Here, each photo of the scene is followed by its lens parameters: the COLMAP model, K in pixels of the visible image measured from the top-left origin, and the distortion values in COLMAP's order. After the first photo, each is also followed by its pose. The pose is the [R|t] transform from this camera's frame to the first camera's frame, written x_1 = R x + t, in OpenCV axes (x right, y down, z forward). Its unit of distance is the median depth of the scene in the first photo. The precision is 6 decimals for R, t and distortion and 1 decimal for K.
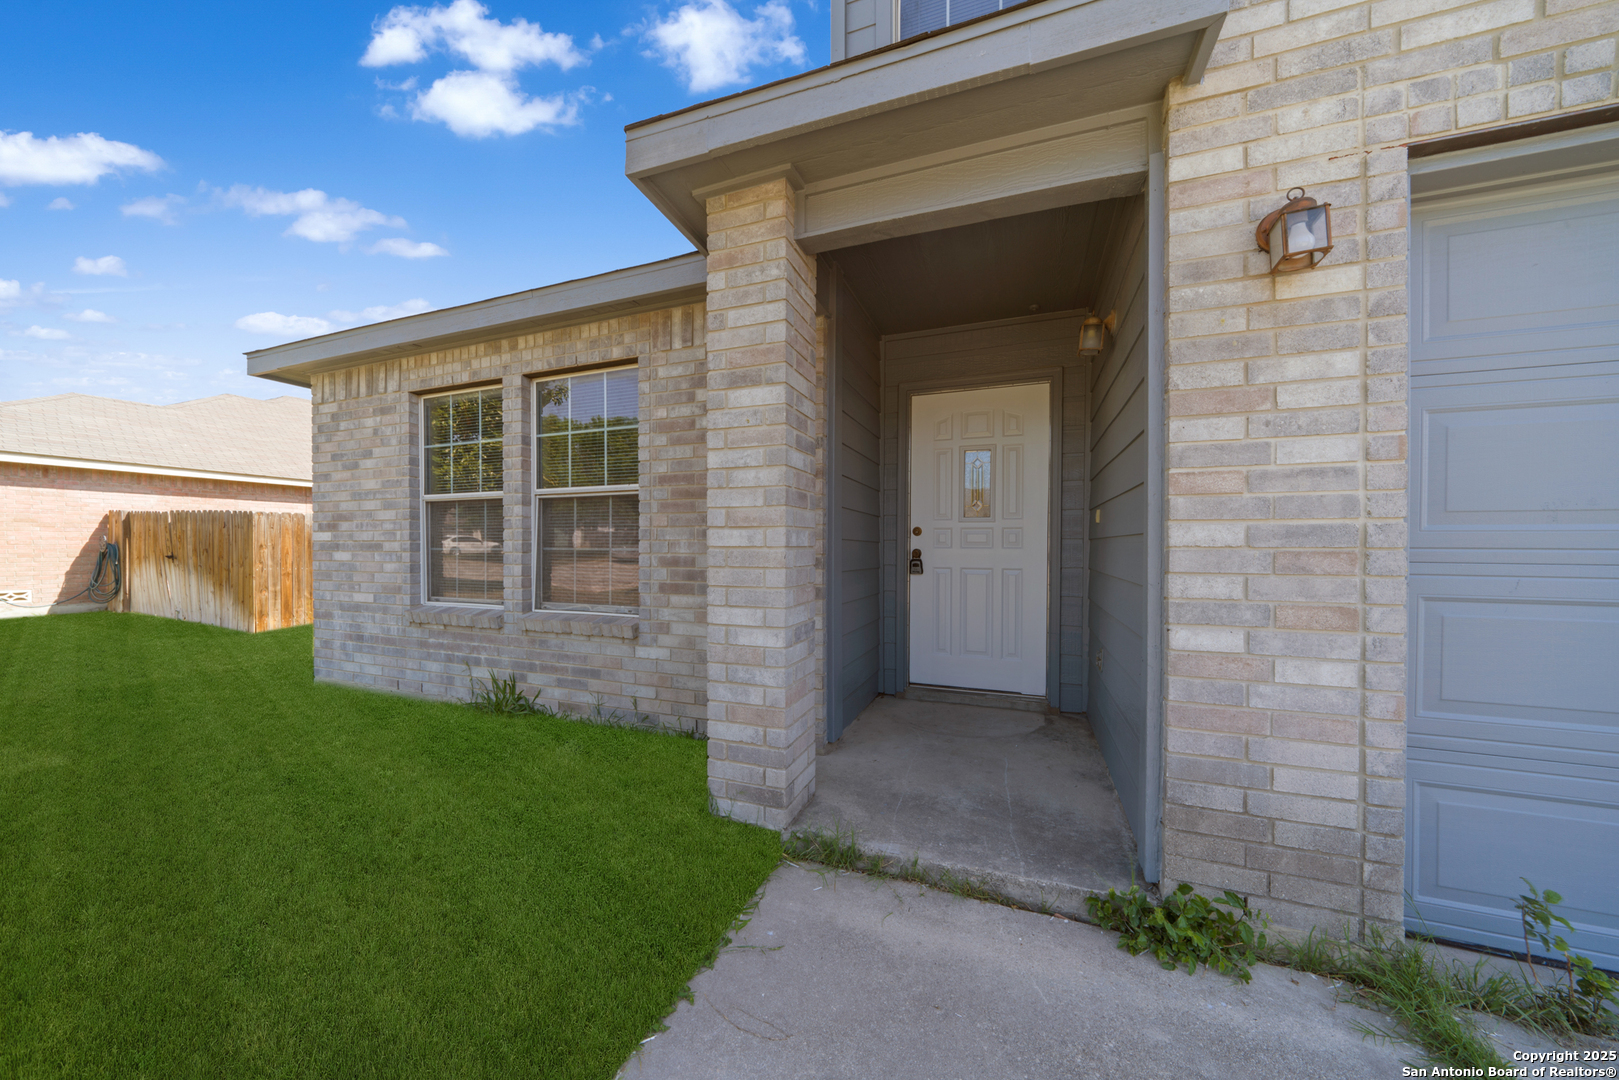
lens RADIAL K [[564.4, 0, 799.2], [0, 564.4, 552.2], [0, 0, 1]] dist [-0.005312, 0.000253]
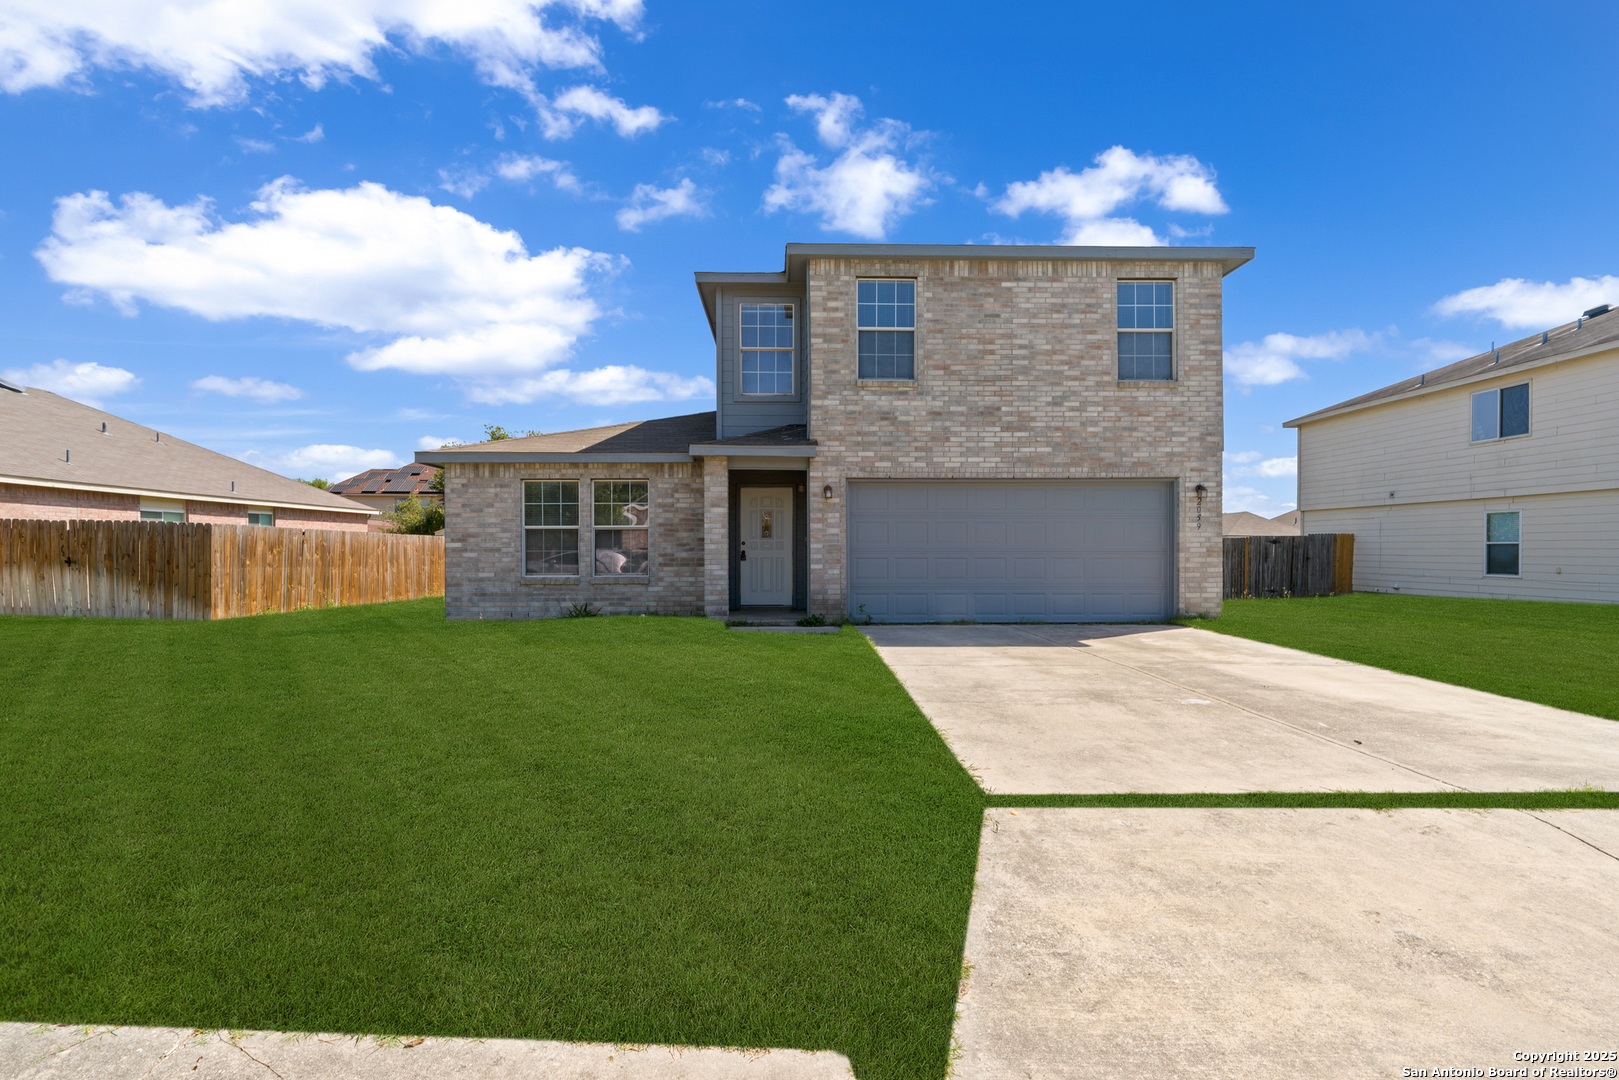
lens RADIAL K [[794.1, 0, 808.5], [0, 794.1, 541.8], [0, 0, 1]] dist [0.002505, 0.000112]
pose [[0.916975, 0.002013, 0.398940, -1.002625], [0.008072, 0.999689, -0.023598, 0.045009], [-0.398863, 0.024859, 0.916673, -2.519375]]
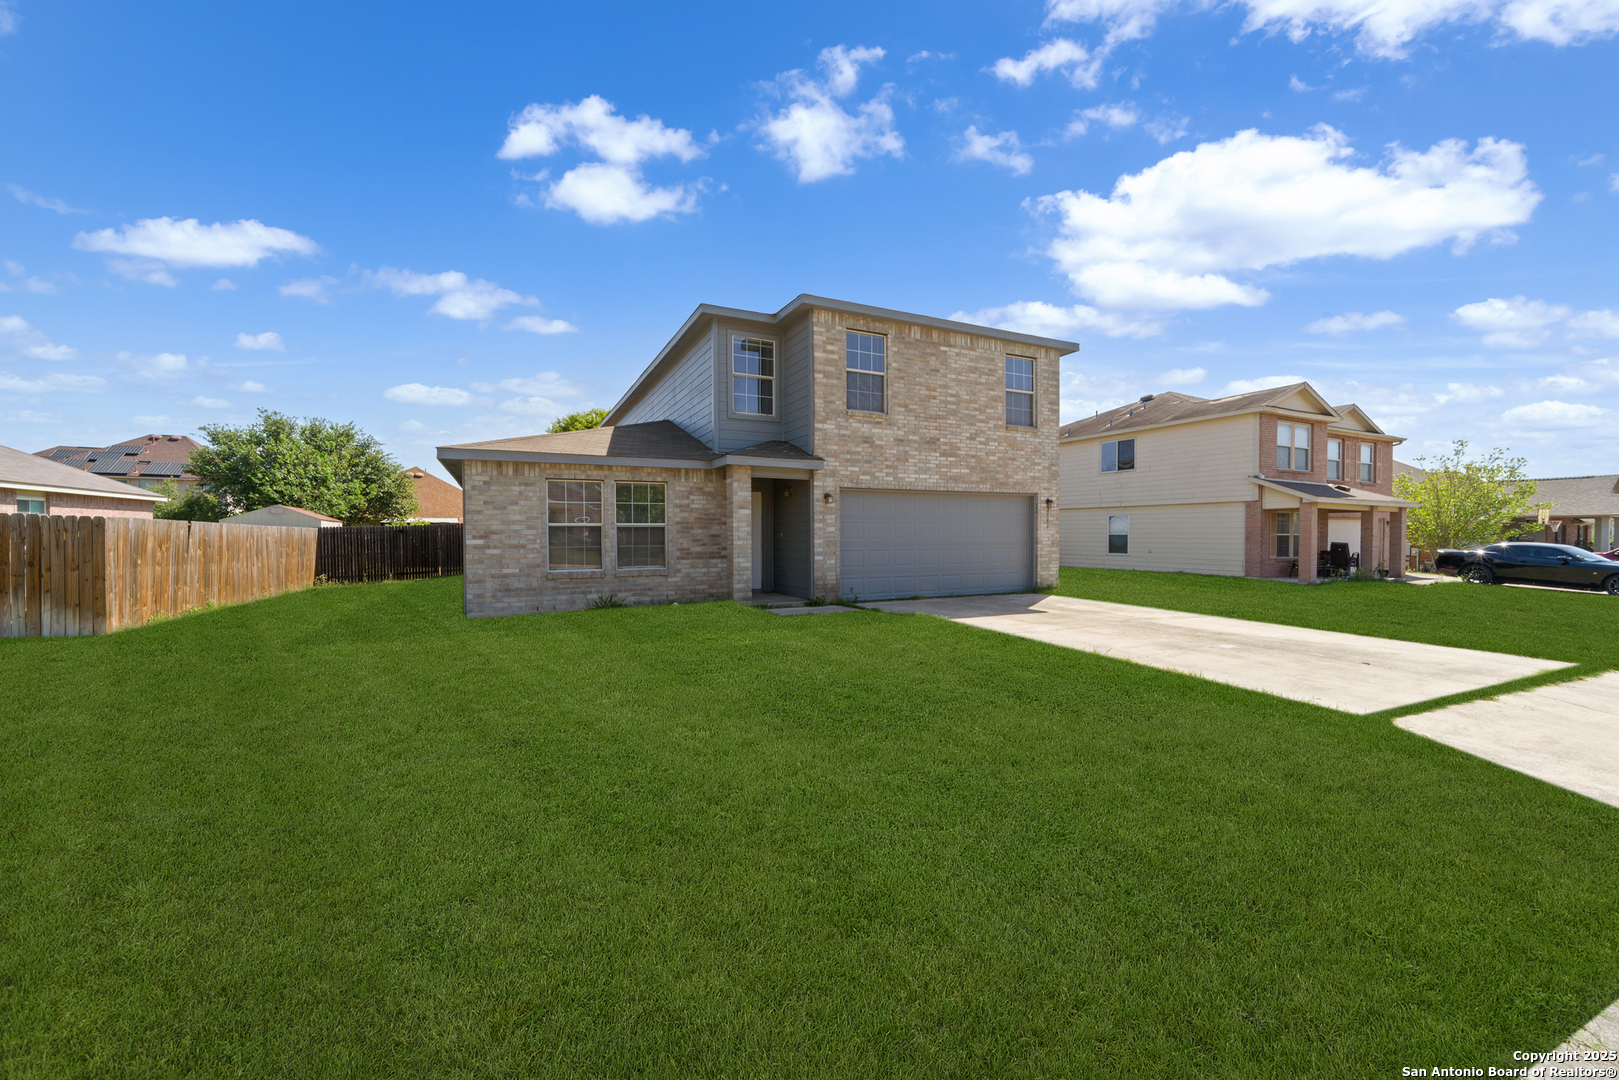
lens RADIAL K [[628.1, 0, 807.6], [0, 628.1, 533.6], [0, 0, 1]] dist [-0.004474, 0.000015]
pose [[0.673238, -0.002875, 0.739420, -2.075129], [0.014052, 0.999862, -0.008907, -0.026360], [-0.739293, 0.016388, 0.673185, -1.659936]]
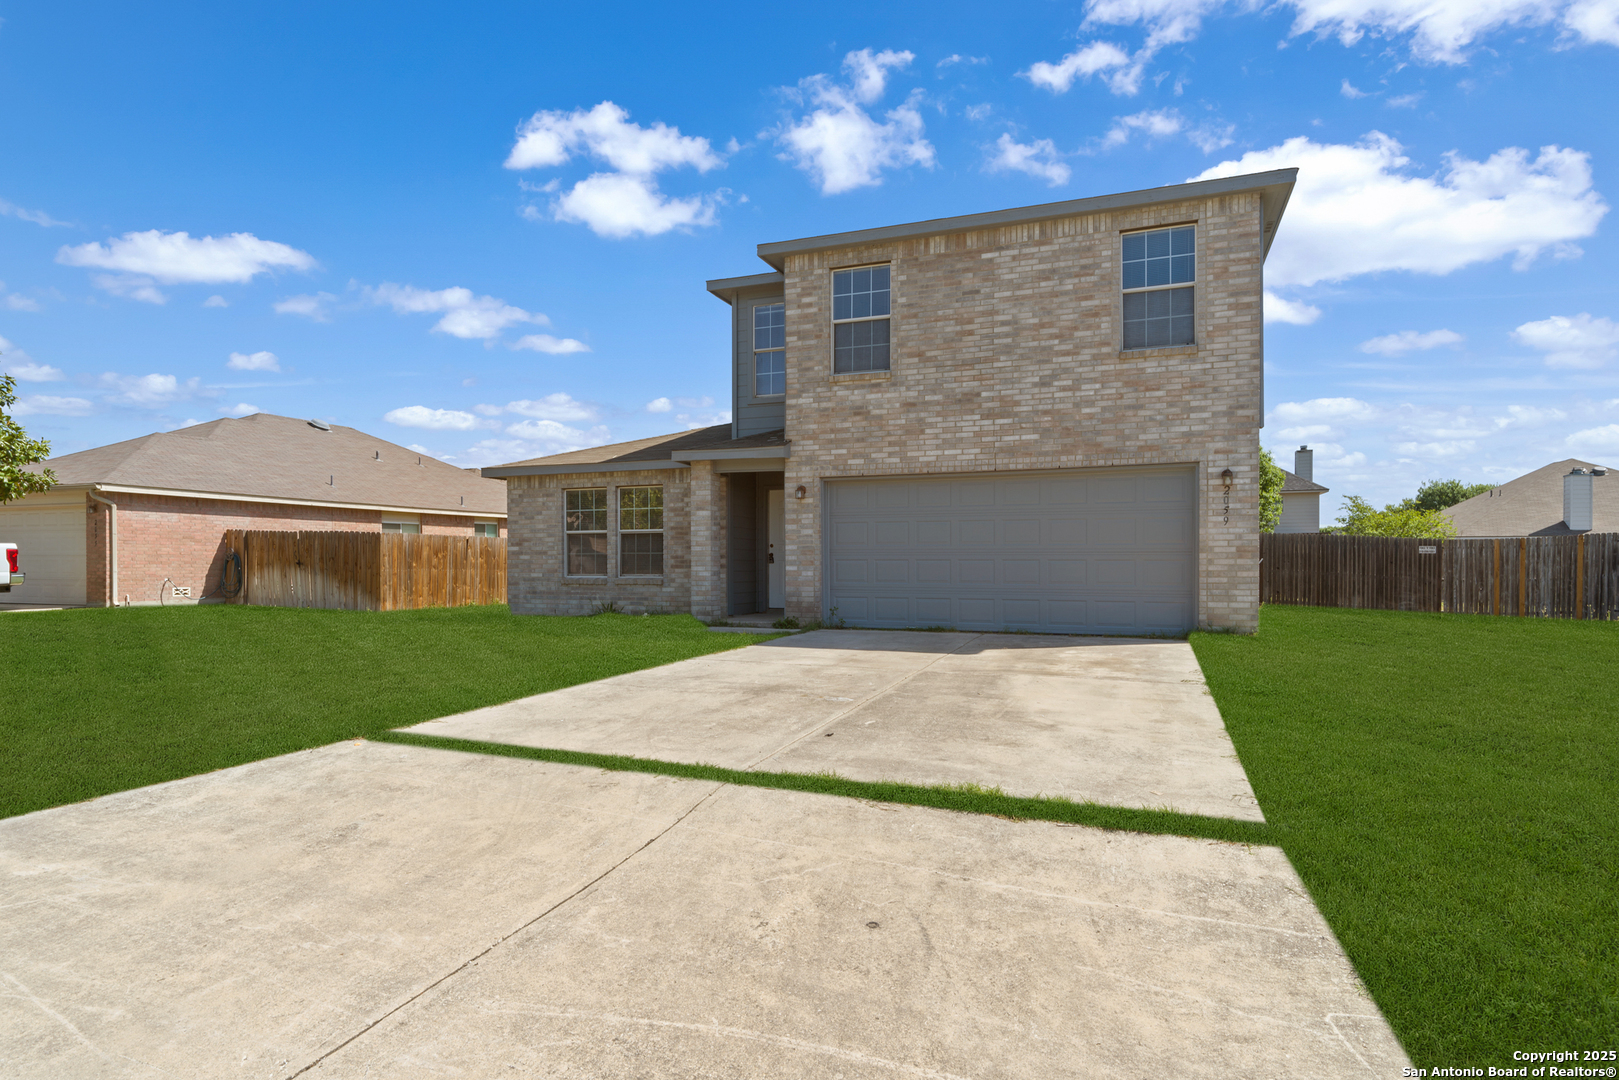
lens RADIAL K [[895.7, 0, 801.5], [0, 895.7, 553.0], [0, 0, 1]] dist [0.006170, -0.001630]
pose [[0.999958, -0.003007, 0.008602, 0.333619], [0.003190, 0.999767, -0.021370, 0.085632], [-0.008536, 0.021397, 0.999735, -3.167534]]
